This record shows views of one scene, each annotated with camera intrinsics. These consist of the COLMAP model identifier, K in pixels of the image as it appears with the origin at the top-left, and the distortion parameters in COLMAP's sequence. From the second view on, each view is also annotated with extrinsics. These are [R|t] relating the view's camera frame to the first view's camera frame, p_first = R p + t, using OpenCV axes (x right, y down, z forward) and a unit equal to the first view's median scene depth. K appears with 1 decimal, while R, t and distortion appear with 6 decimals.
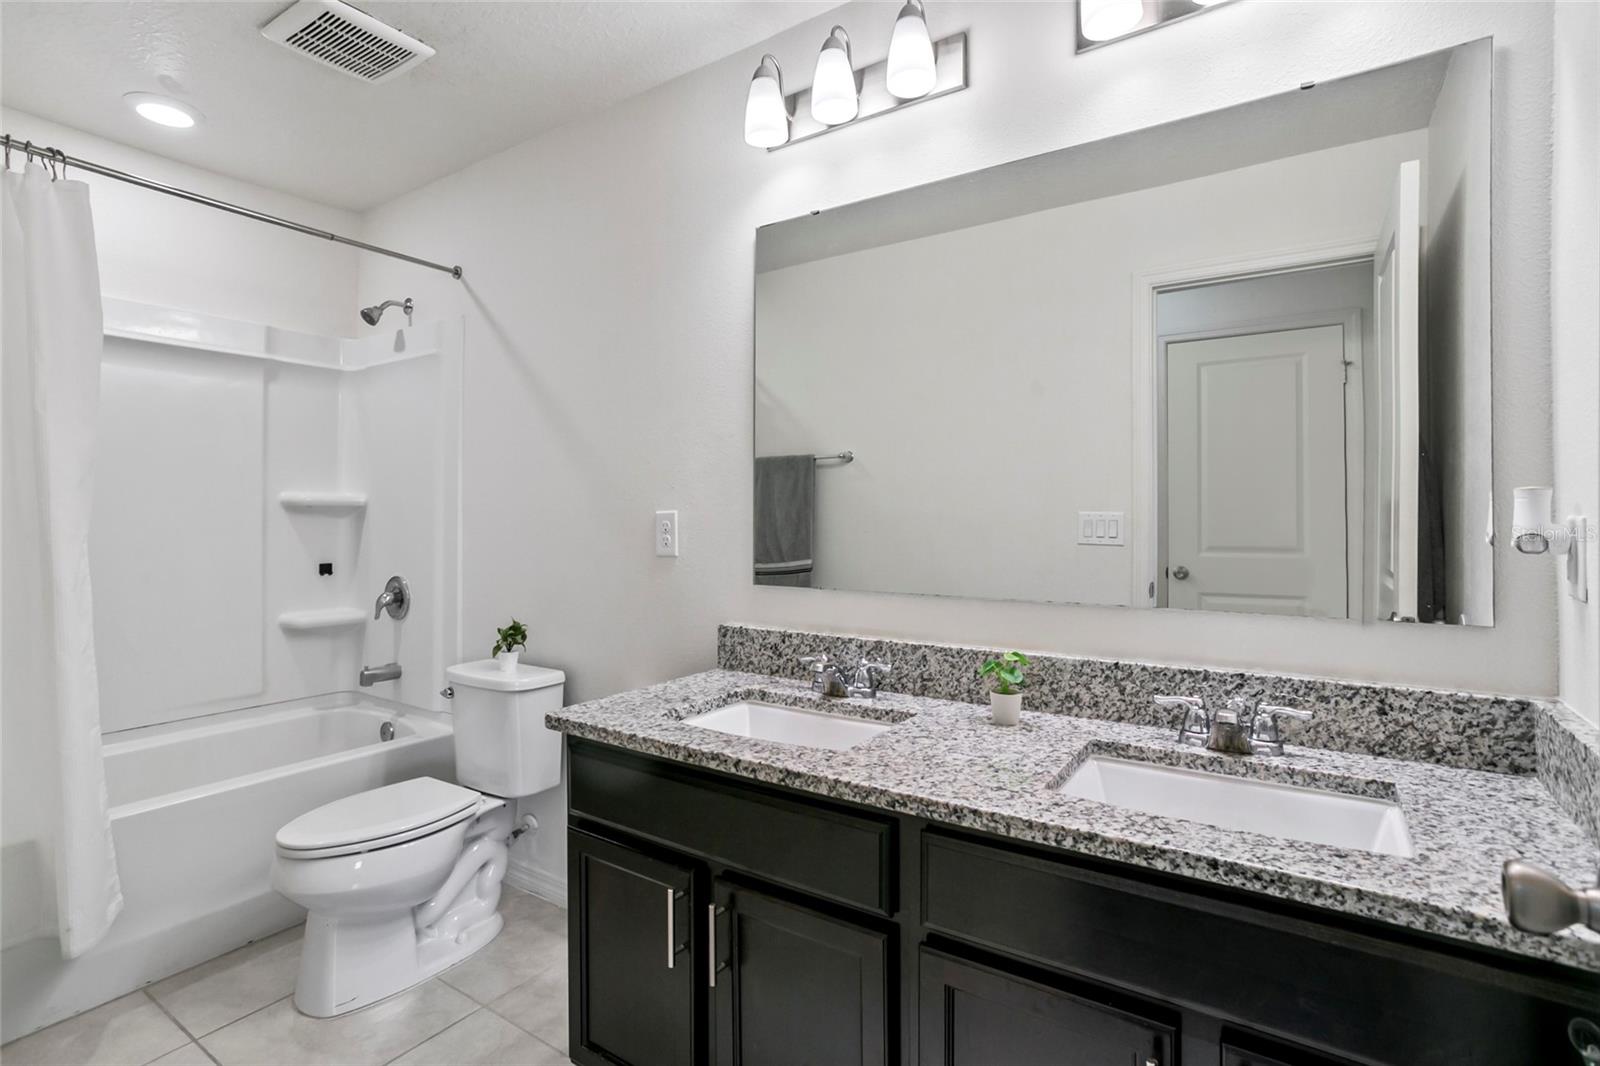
lens RADIAL K [[772.9, 0, 792.1], [0, 772.9, 530.5], [0, 0, 1]] dist [-0.044063, 0.034723]
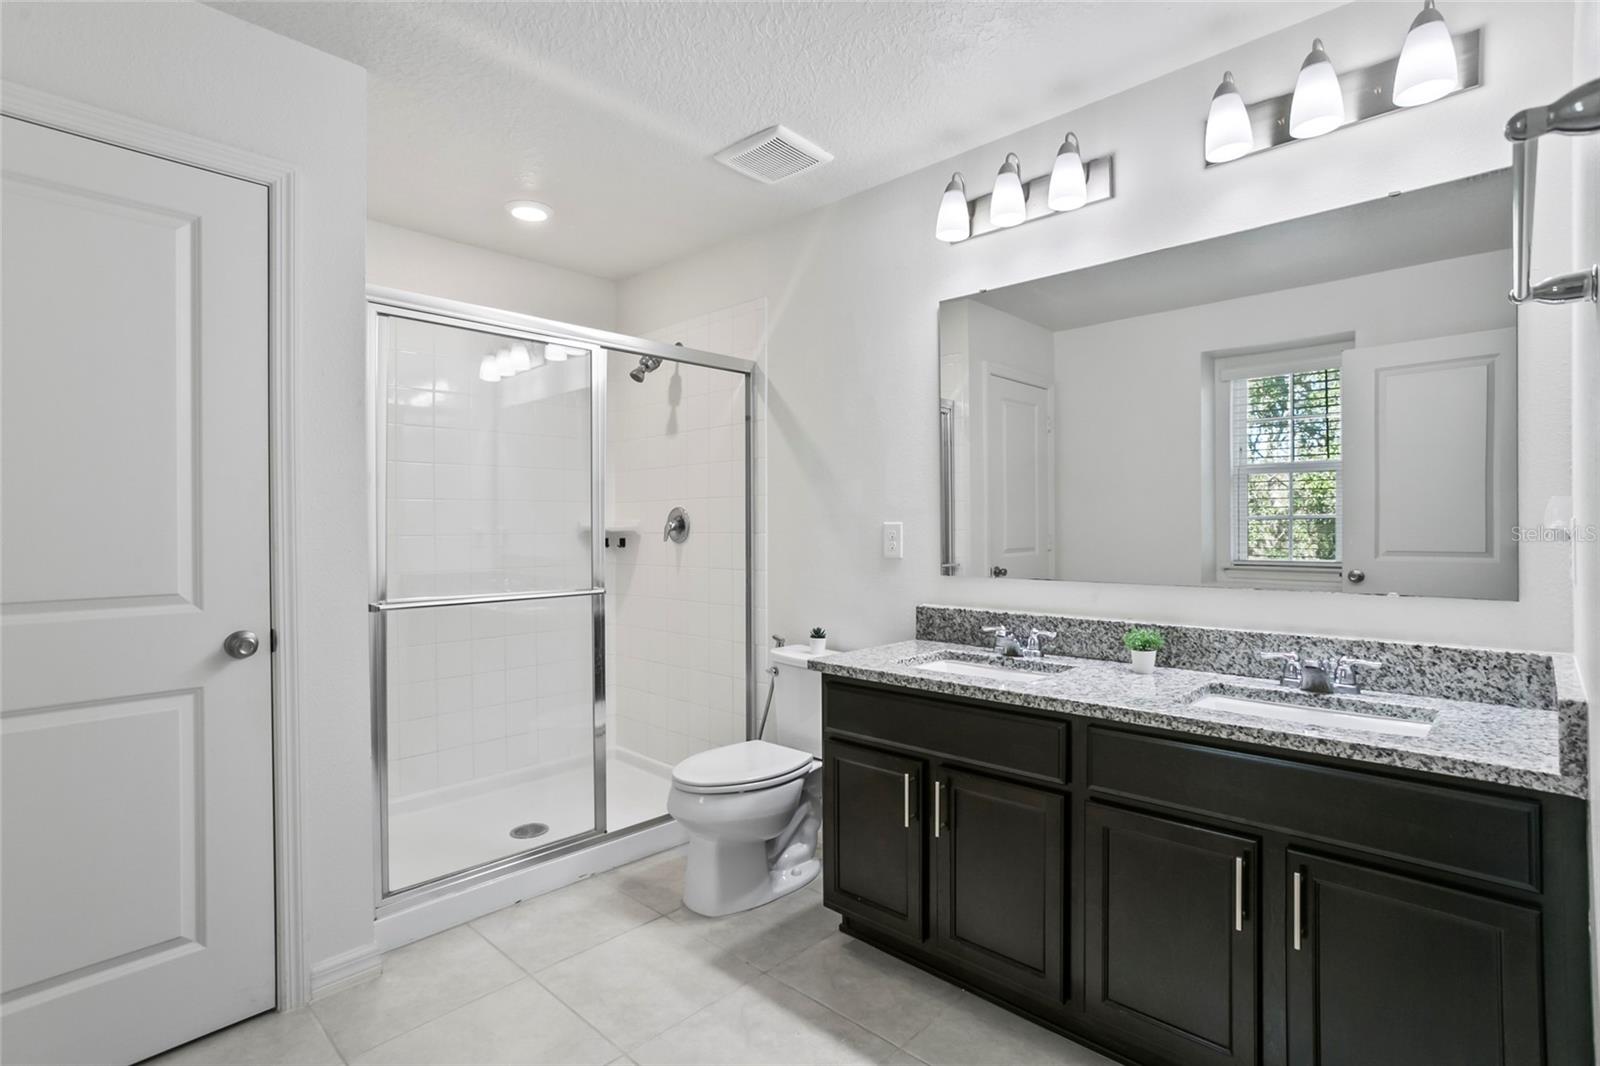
lens RADIAL K [[772.9, 0, 792.1], [0, 772.9, 530.5], [0, 0, 1]] dist [-0.044063, 0.034723]
pose [[0.985596, -0.003872, -0.169070, -0.109607], [0.002727, 0.999972, -0.007005, 0.005413], [0.169092, 0.006443, 0.985579, -0.445218]]
